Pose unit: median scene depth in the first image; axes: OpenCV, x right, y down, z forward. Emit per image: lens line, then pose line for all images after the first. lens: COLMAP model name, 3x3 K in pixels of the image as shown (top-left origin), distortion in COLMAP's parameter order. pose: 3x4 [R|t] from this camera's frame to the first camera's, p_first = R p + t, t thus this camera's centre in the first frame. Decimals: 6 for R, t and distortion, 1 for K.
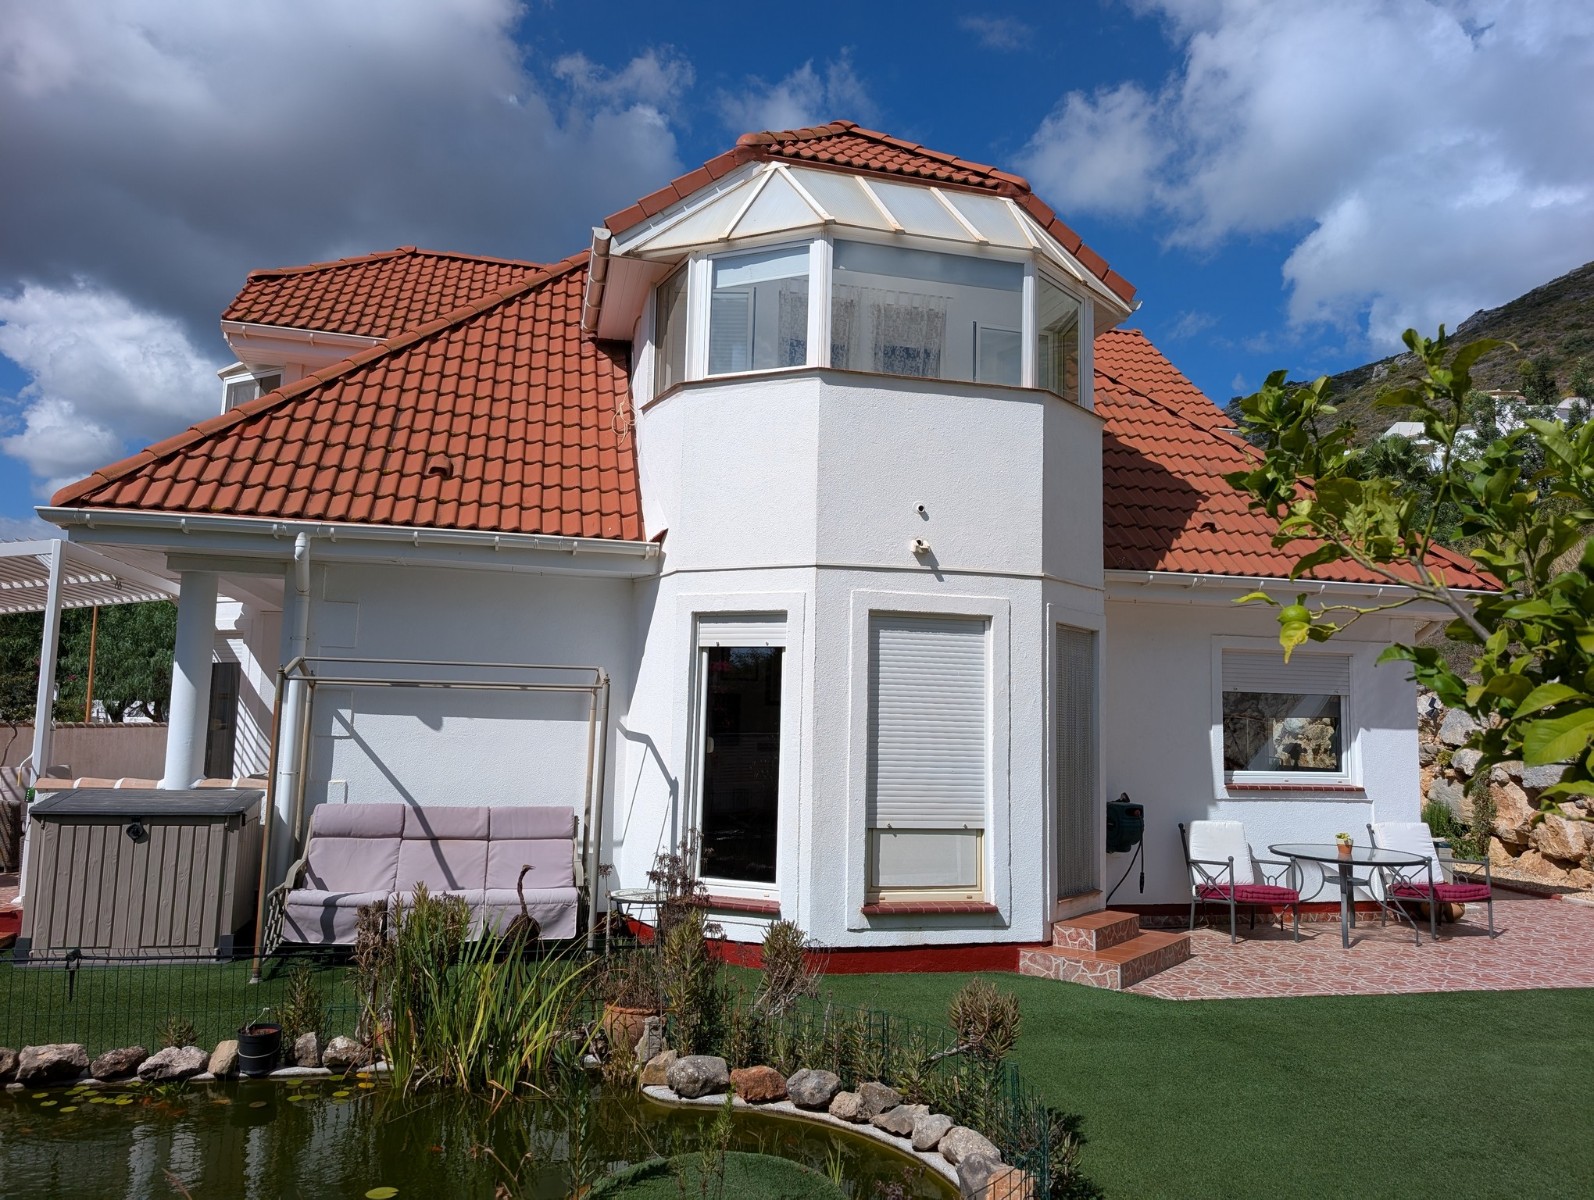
lens RADIAL K [[1139.2, 0, 799.0], [0, 1139.2, 588.1], [0, 0, 1]] dist [0.011912, -0.003826]
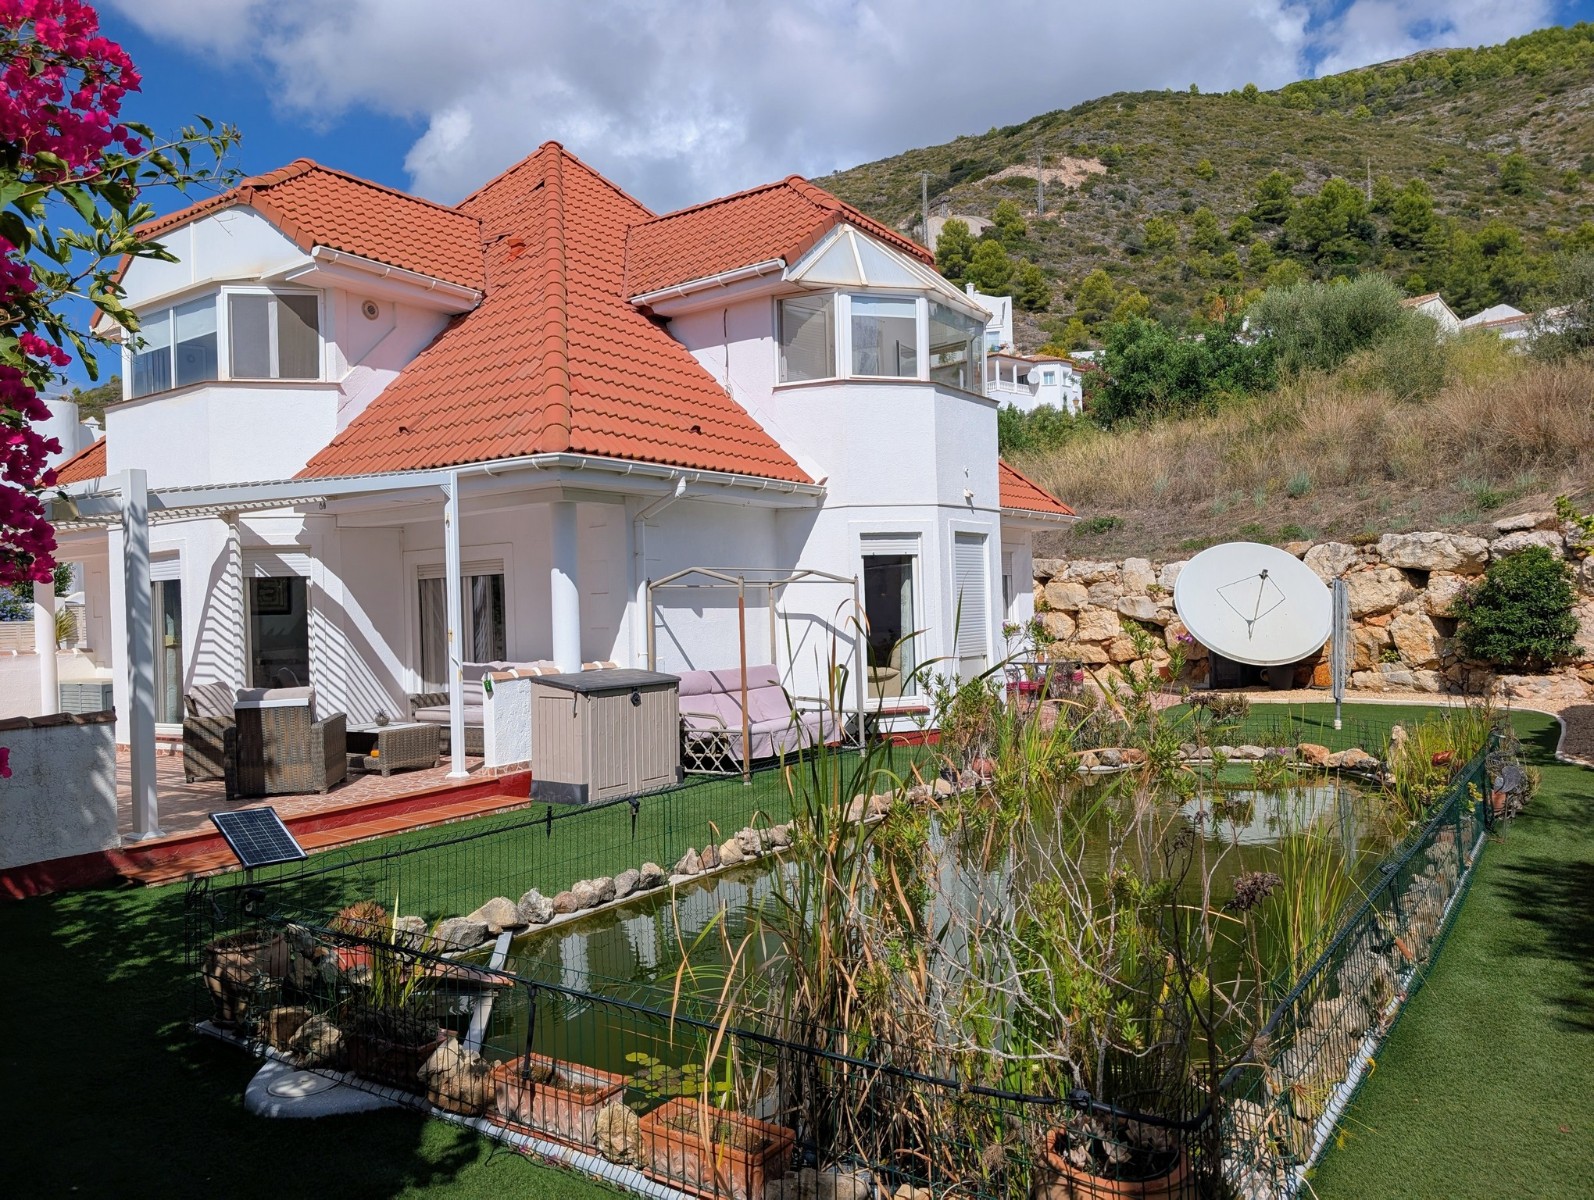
lens RADIAL K [[1139.2, 0, 793.3], [0, 1139.2, 604.4], [0, 0, 1]] dist [0.011912, -0.003826]
pose [[0.754519, -0.044701, 0.654754, -1.177684], [-0.023983, 0.995133, 0.095577, -0.027457], [-0.655839, -0.087817, 0.749775, -0.112174]]
